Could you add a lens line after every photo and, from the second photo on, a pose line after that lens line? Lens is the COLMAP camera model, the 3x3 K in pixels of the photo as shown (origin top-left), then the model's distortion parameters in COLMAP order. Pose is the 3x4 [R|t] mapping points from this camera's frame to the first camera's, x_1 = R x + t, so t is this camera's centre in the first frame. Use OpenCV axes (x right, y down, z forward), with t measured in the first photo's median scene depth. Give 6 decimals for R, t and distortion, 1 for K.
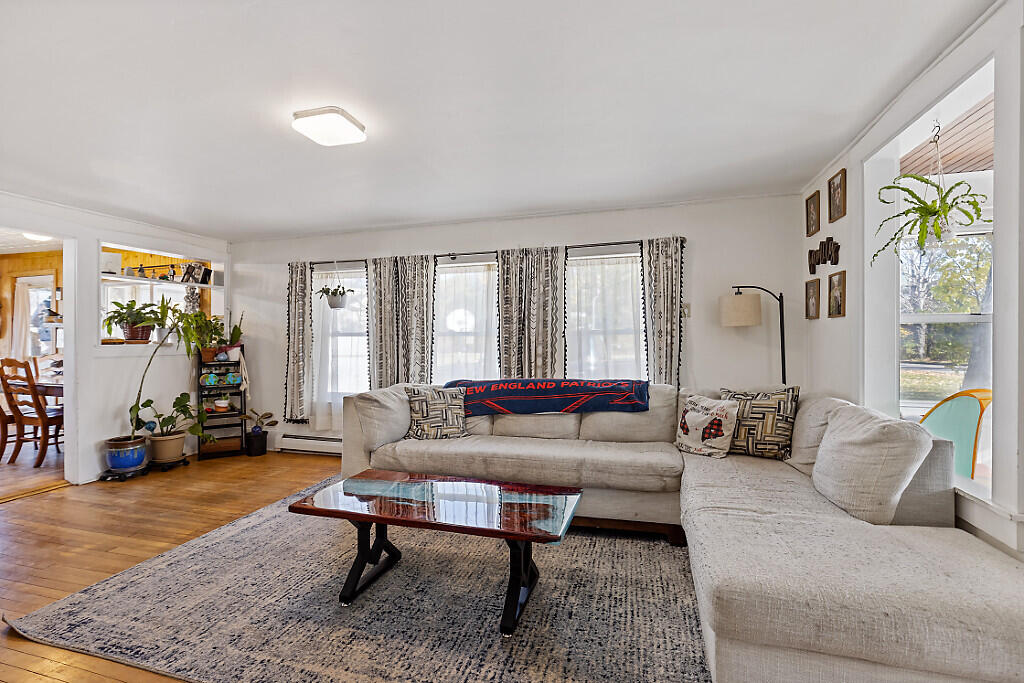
lens RADIAL K [[464.0, 0, 510.0], [0, 464.0, 339.5], [0, 0, 1]] dist [-0.002954, -0.000510]
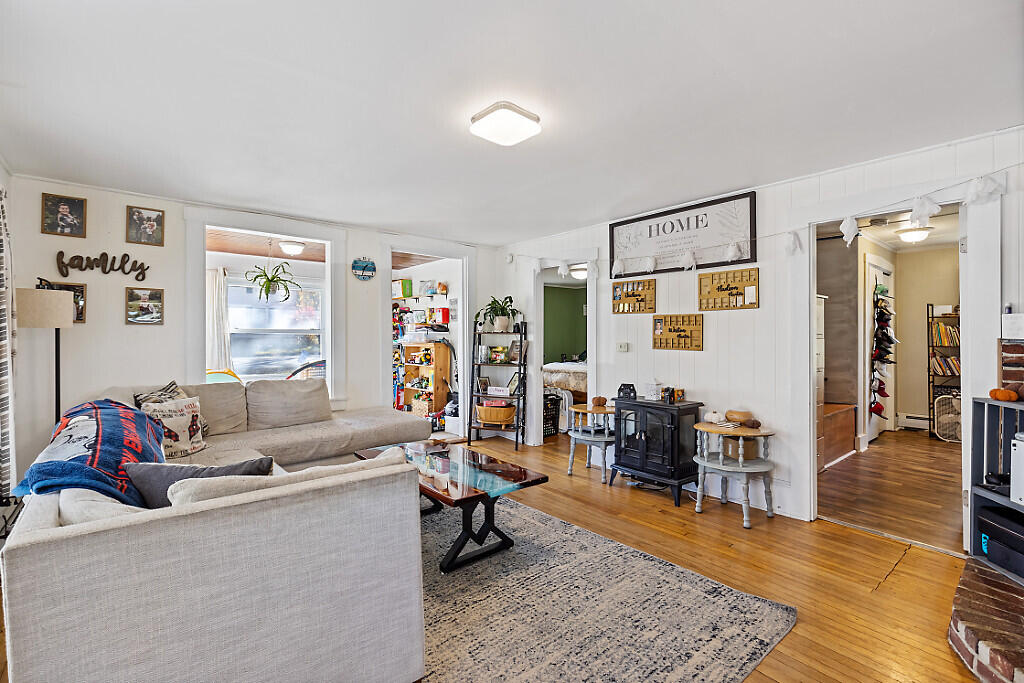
lens RADIAL K [[457.2, 0, 506.2], [0, 457.2, 339.8], [0, 0, 1]] dist [0.000178, -0.000624]
pose [[-0.829849, 0.004105, 0.557973, -0.595600], [0.006600, 0.999975, 0.002458, -0.003159], [-0.557949, 0.005722, -0.829855, 1.156327]]
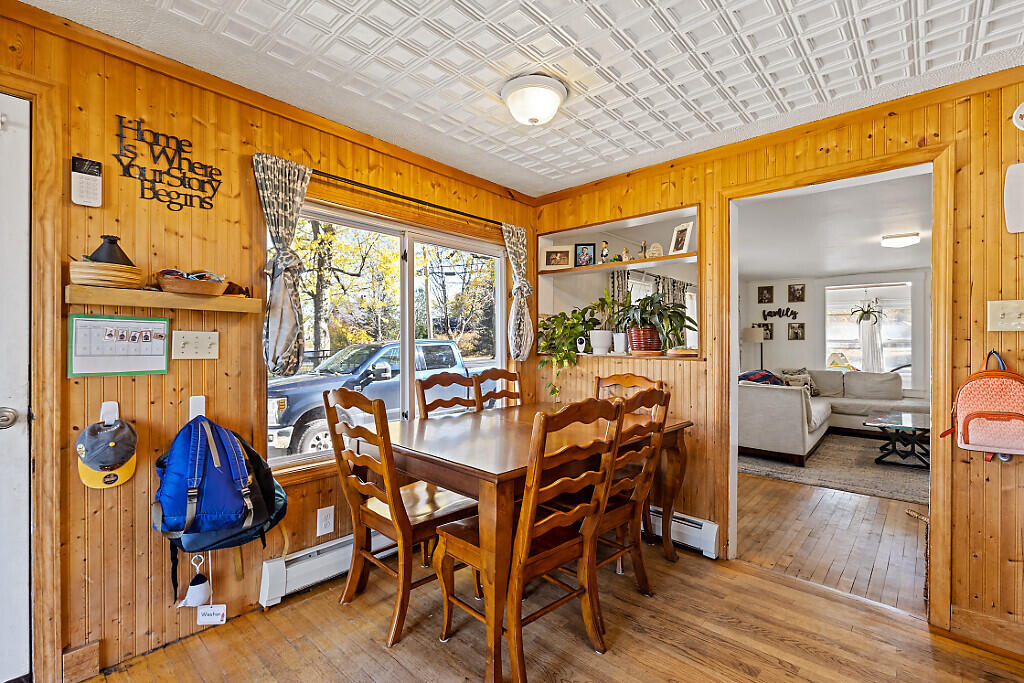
lens RADIAL K [[459.2, 0, 509.7], [0, 459.2, 341.9], [0, 0, 1]] dist [-0.000117, -0.000459]
pose [[0.434118, 0.010086, 0.900799, -1.786892], [-0.003841, 0.999949, -0.009345, -0.005998], [-0.900848, 0.000597, 0.434135, 1.042967]]
